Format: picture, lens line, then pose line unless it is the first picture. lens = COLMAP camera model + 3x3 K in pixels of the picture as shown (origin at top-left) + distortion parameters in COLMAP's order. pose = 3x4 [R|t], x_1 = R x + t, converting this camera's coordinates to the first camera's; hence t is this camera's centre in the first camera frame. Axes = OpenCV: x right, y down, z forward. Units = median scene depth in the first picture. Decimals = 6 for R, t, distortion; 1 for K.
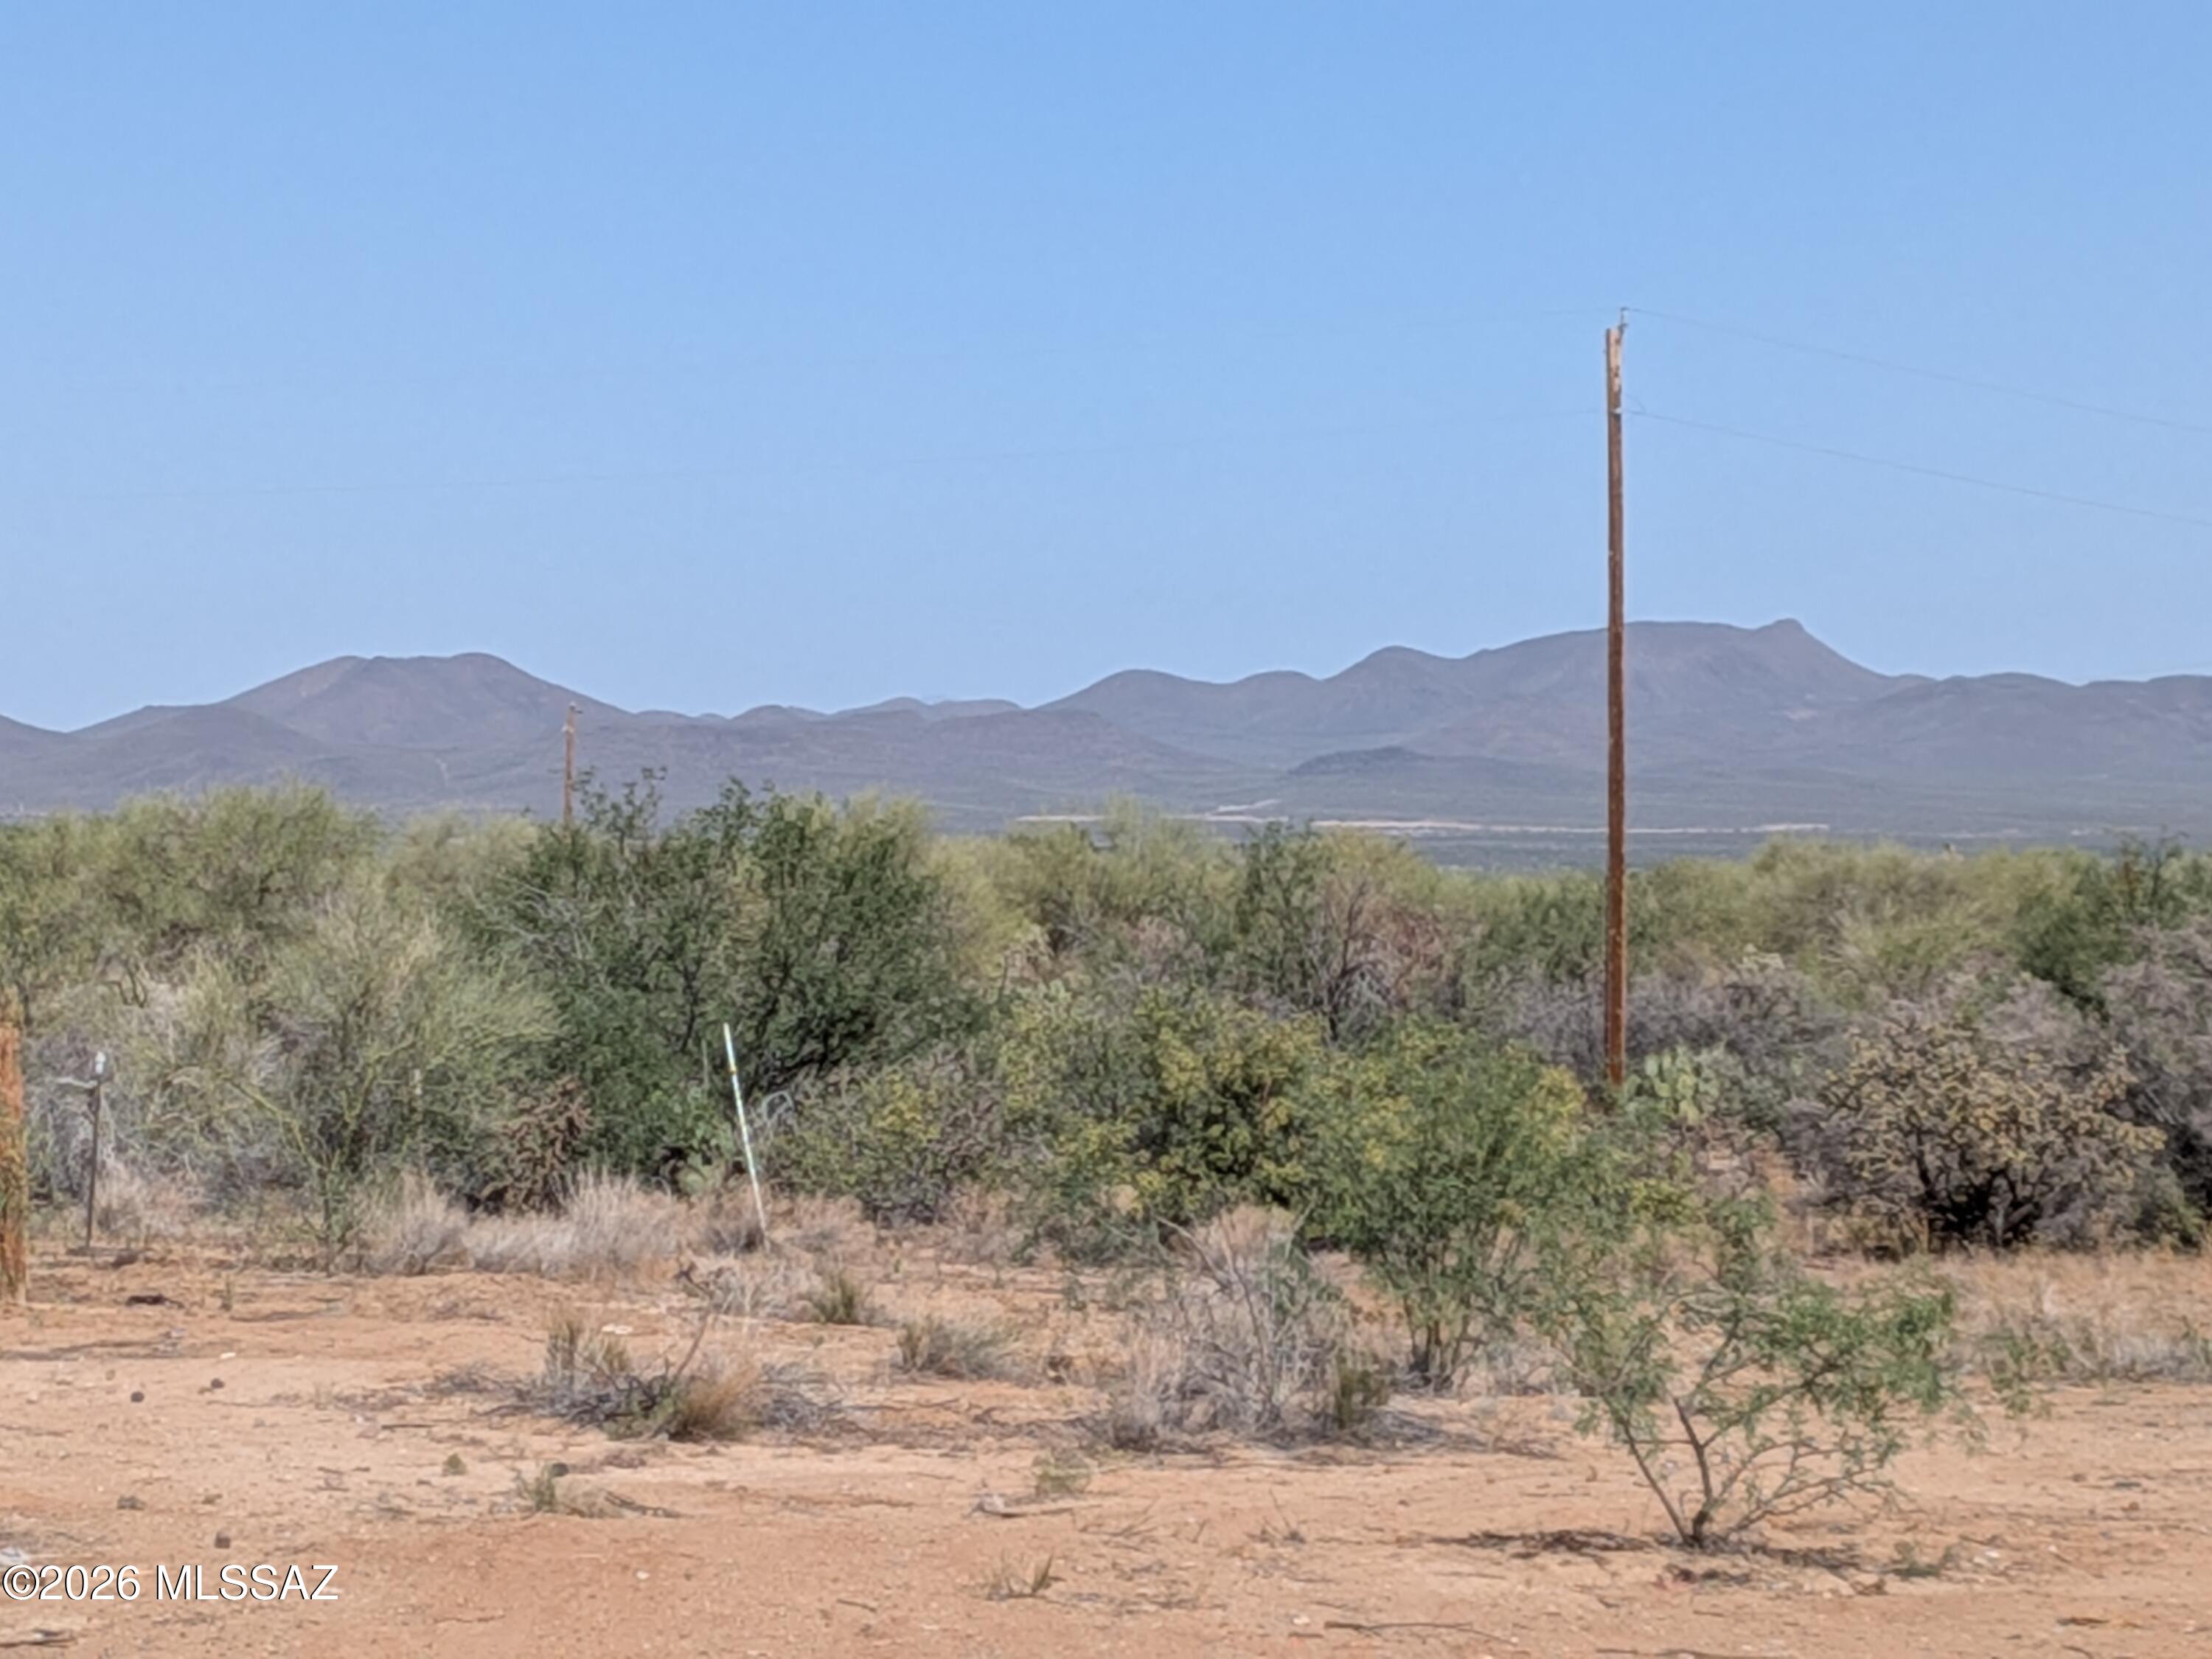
lens RADIAL K [[2042.9, 0, 1002.8], [0, 2042.9, 807.9], [0, 0, 1]] dist [-0.006126, 0.000000]
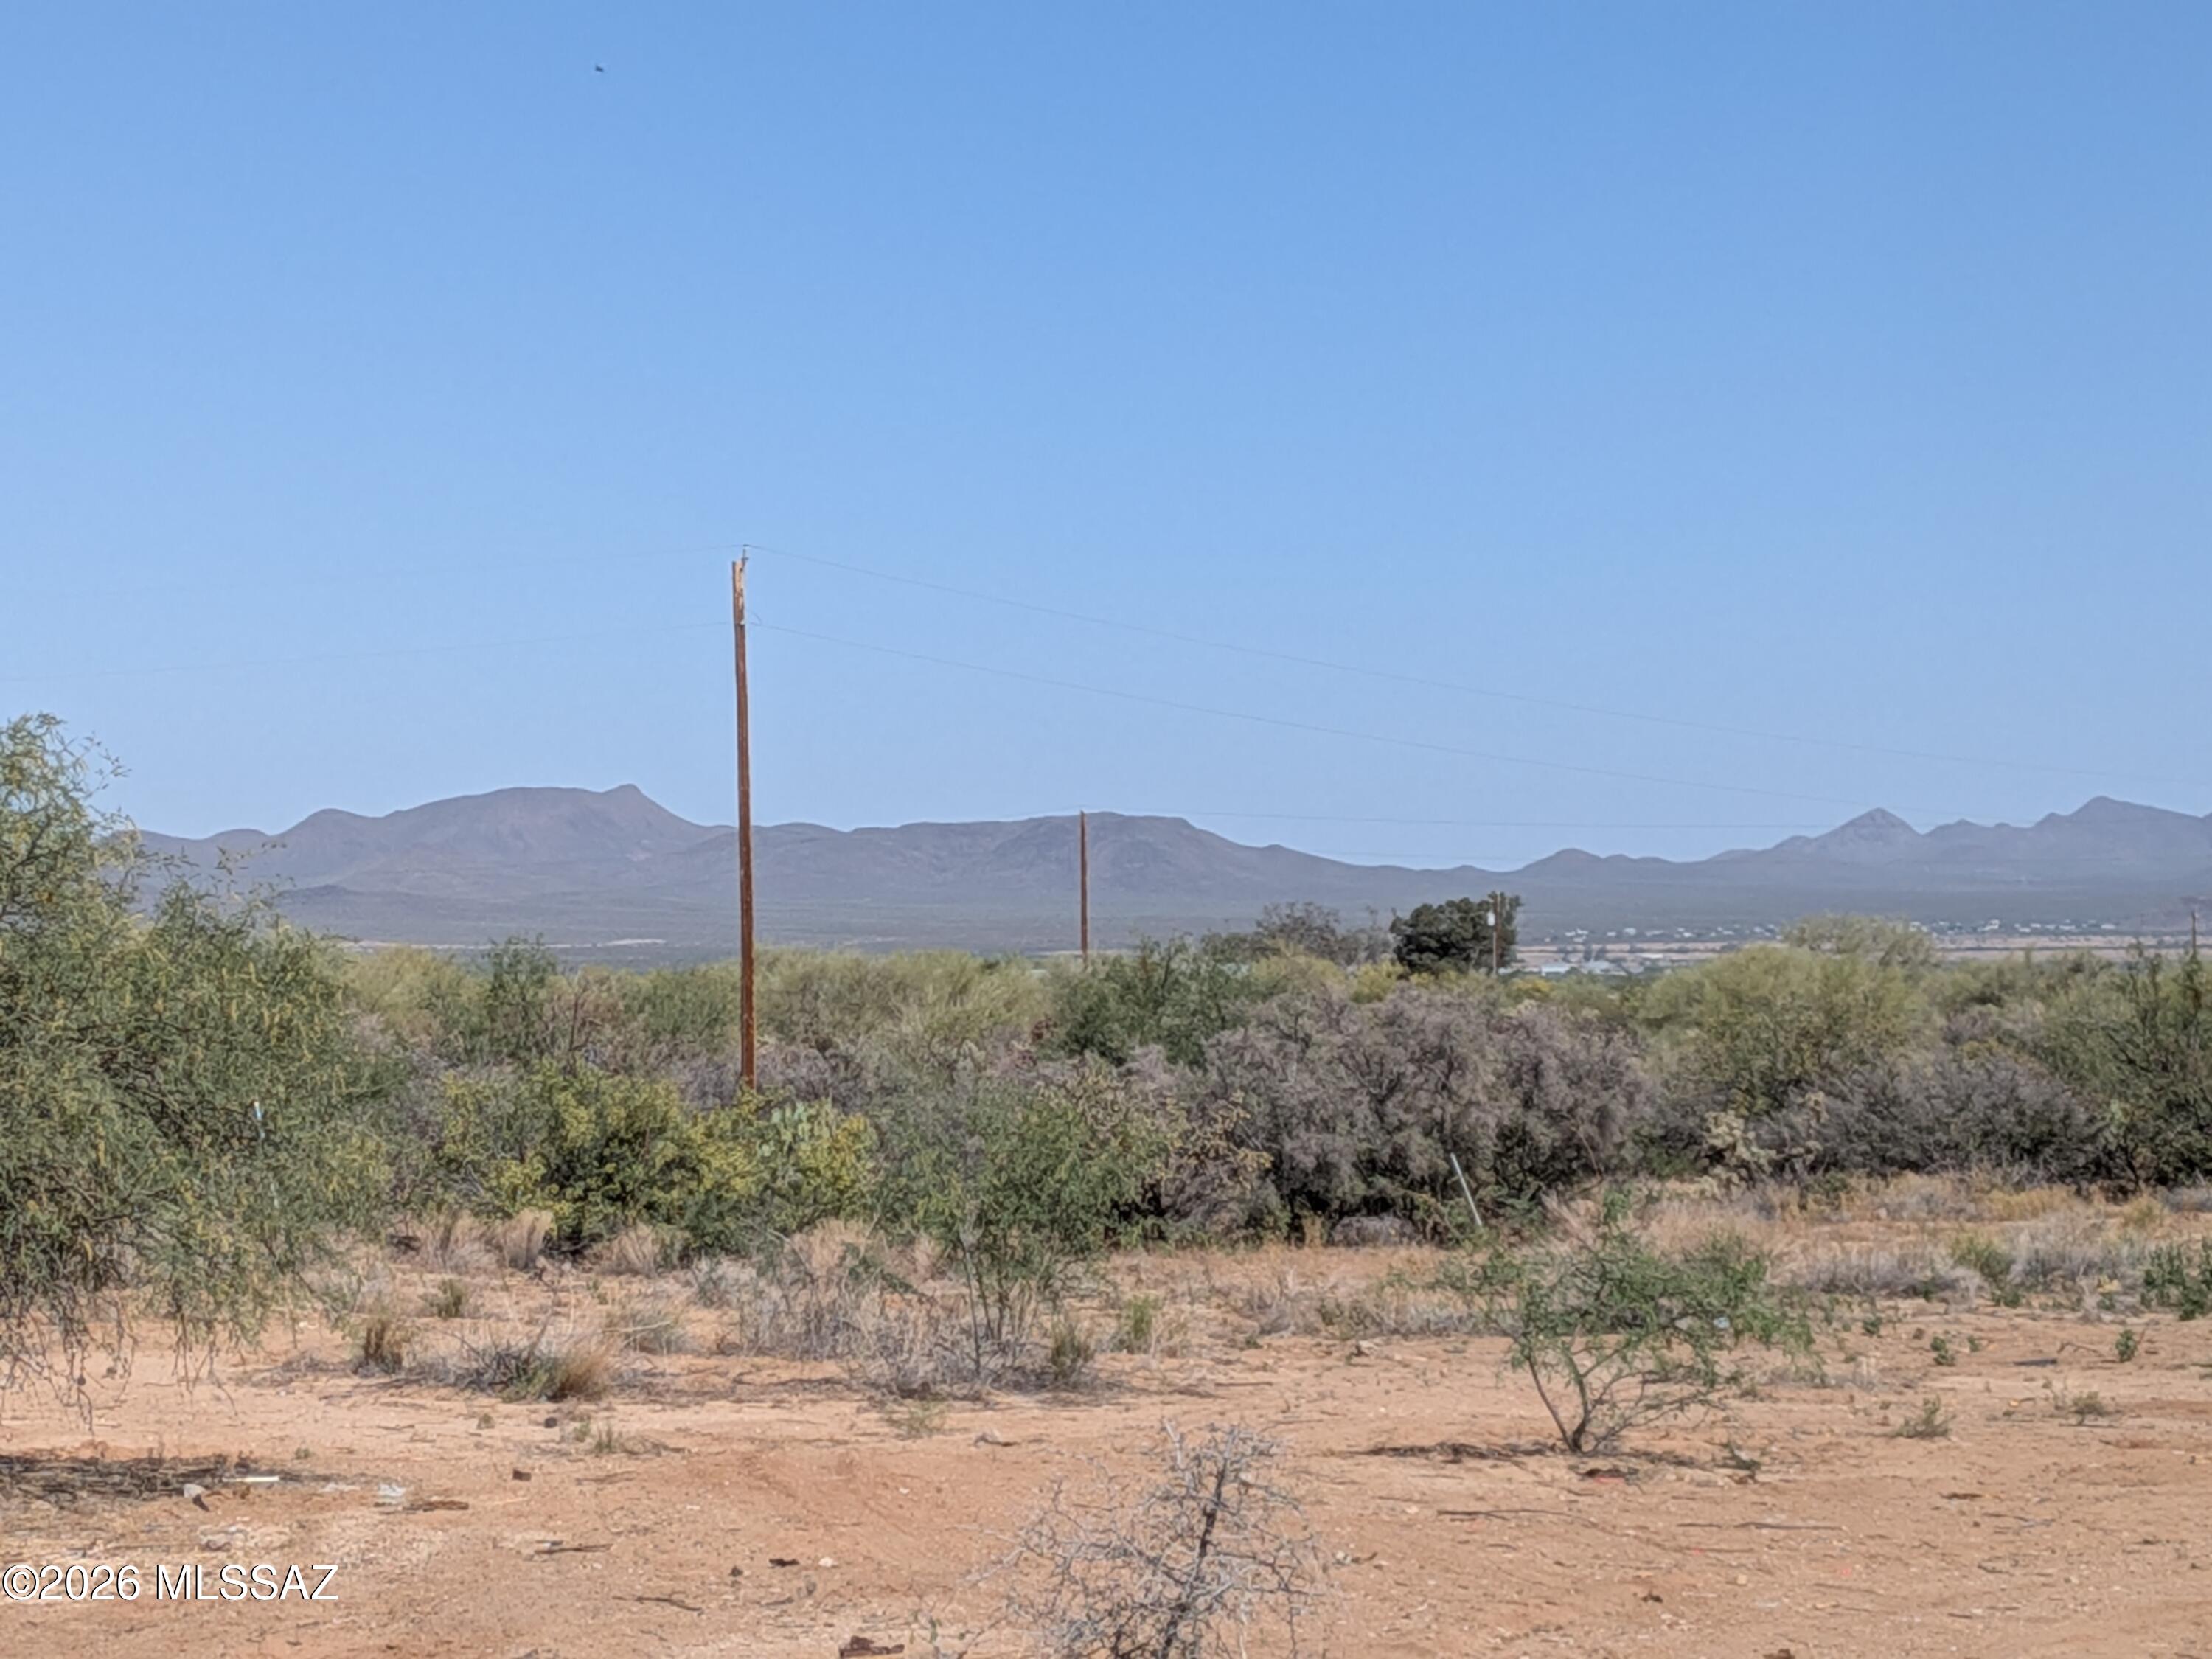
lens RADIAL K [[1545.7, 0, 1138.6], [0, 1545.7, 910.3], [0, 0, 1]] dist [-0.011495, 0.006156]
pose [[0.999326, -0.016182, 0.032965, 0.517291], [0.016114, 0.999867, 0.002323, -0.005933], [-0.032998, -0.001790, 0.999454, -0.008998]]
